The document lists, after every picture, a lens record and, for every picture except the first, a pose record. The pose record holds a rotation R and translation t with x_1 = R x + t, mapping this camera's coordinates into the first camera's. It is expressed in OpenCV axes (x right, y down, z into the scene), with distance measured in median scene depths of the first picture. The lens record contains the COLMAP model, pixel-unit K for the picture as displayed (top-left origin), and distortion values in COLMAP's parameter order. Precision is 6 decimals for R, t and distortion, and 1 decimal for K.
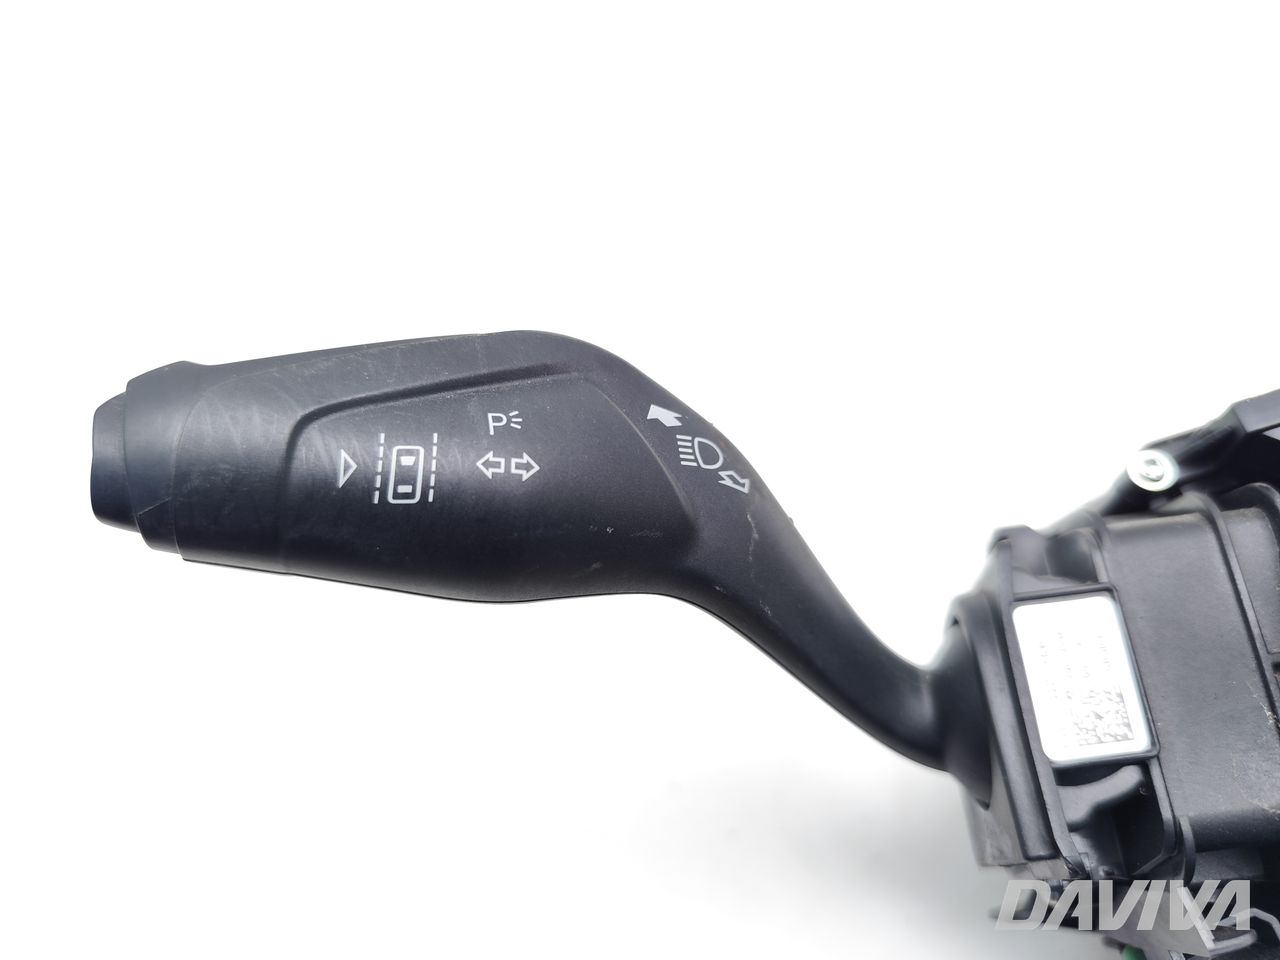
lens RADIAL K [[877.3, 0, 690.6], [0, 877.3, 485.4], [0, 0, 1]] dist [0.005097, -0.000738]
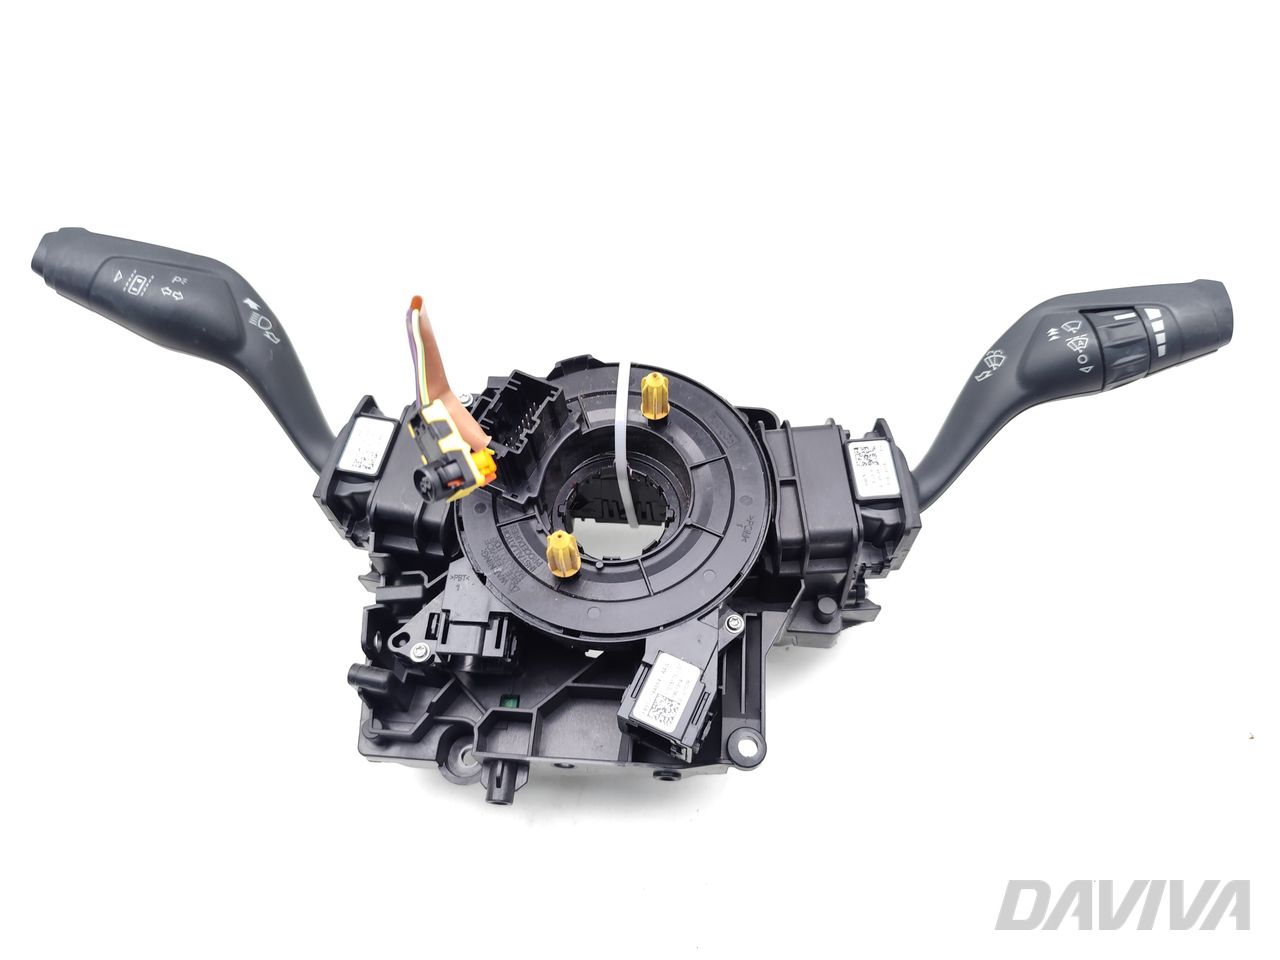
lens RADIAL K [[877.3, 0, 690.6], [0, 877.3, 485.4], [0, 0, 1]] dist [0.005097, -0.000738]
pose [[0.952426, 0.301946, -0.041383, 1.562141], [-0.304667, 0.946800, -0.103669, 0.321627], [0.007879, 0.111345, 0.993751, -1.618748]]
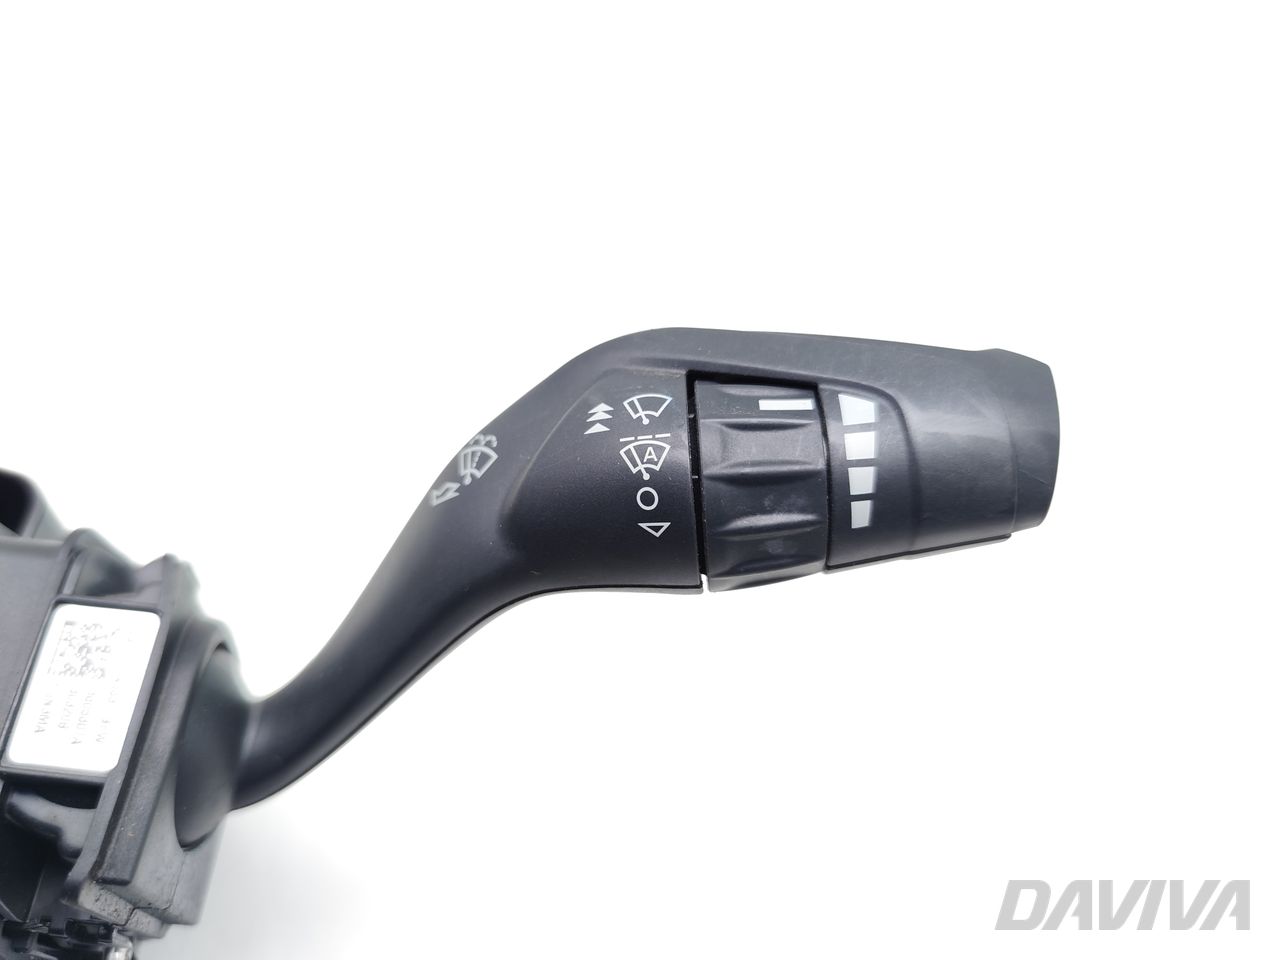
lens RADIAL K [[857.4, 0, 640.0], [0, 857.4, 480.0], [0, 0, 1]] dist [0.003202, -0.000049]
pose [[0.886448, 0.461547, -0.034403, 2.451490], [-0.459937, 0.870183, -0.176748, -0.496919], [-0.051641, 0.172501, 0.983655, 0.005734]]
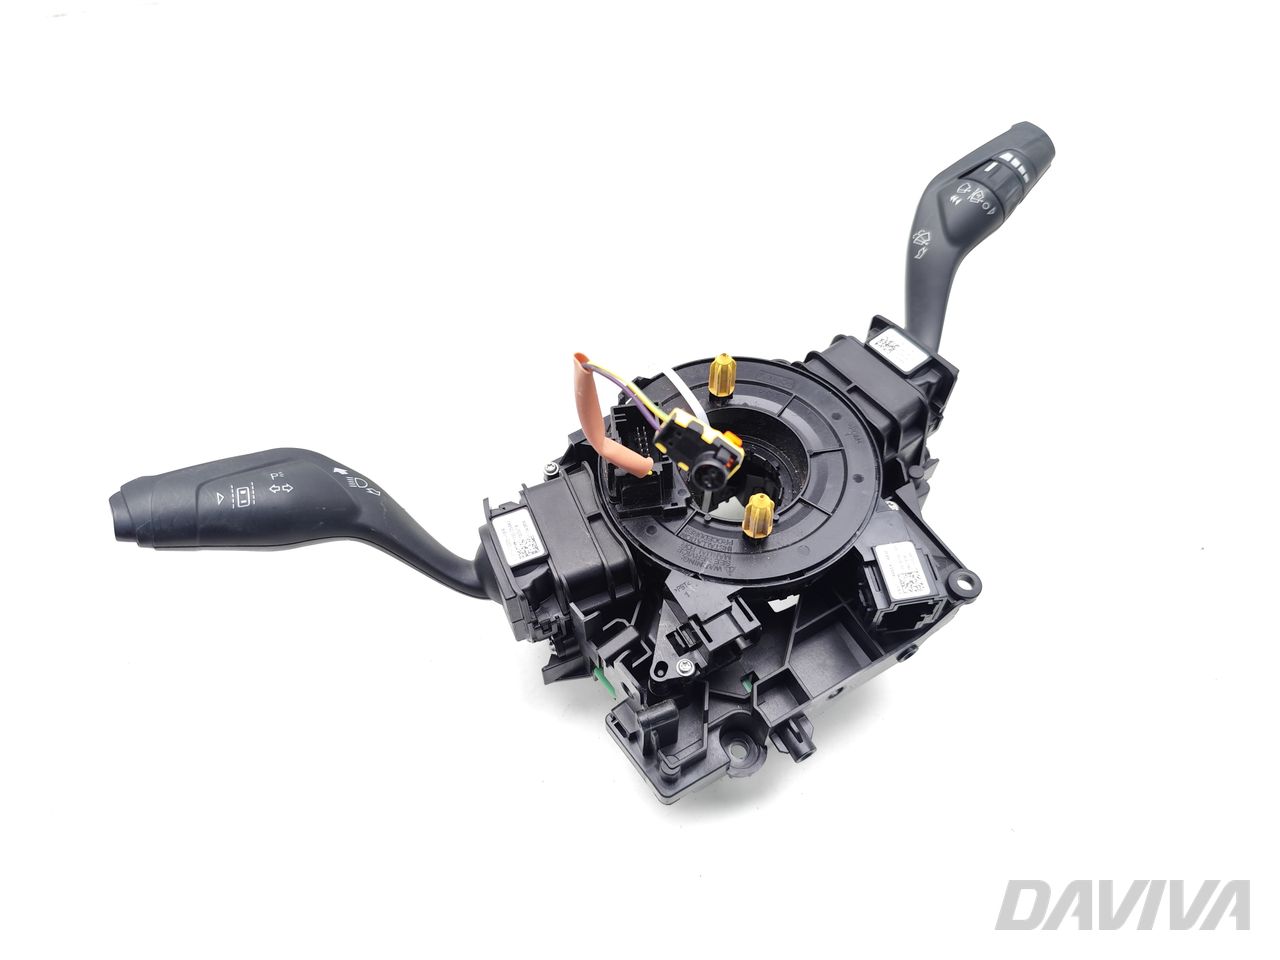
lens RADIAL K [[857.4, 0, 640.0], [0, 857.4, 480.0], [0, 0, 1]] dist [0.003202, -0.000049]
pose [[0.953325, -0.180408, 0.242124, 0.206344], [0.233881, 0.948369, -0.214233, 0.734746], [-0.190974, 0.260862, 0.946298, -1.659243]]
